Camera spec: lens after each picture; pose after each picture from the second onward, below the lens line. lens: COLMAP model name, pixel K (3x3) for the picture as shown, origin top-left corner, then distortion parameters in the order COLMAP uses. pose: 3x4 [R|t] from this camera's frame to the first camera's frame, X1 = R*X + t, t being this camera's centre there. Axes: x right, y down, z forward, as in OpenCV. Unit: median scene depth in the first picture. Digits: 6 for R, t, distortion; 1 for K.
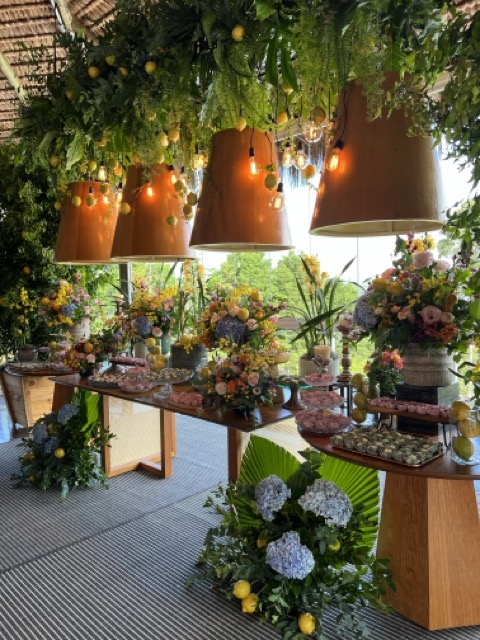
lens RADIAL K [[487.1, 0, 240.0], [0, 487.1, 320.0], [0, 0, 1]] dist [-0.000111, -0.007826]
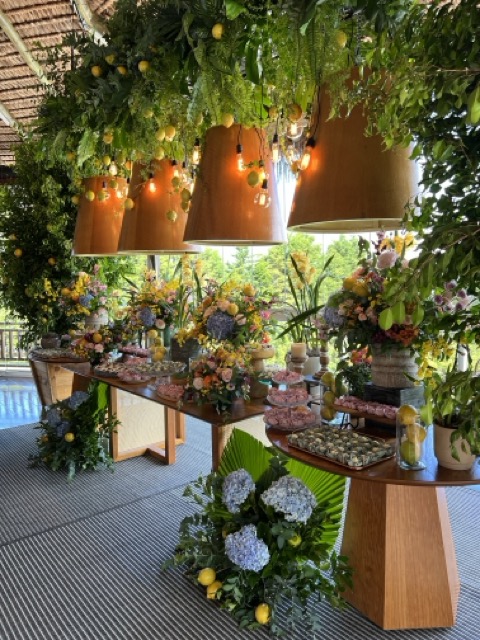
lens RADIAL K [[487.1, 0, 240.0], [0, 487.1, 320.0], [0, 0, 1]] dist [-0.000111, -0.007826]
pose [[0.994892, 0.012440, -0.100180, 0.128870], [-0.009398, 0.999482, 0.030781, -0.021845], [0.100511, -0.029682, 0.994493, -0.009918]]
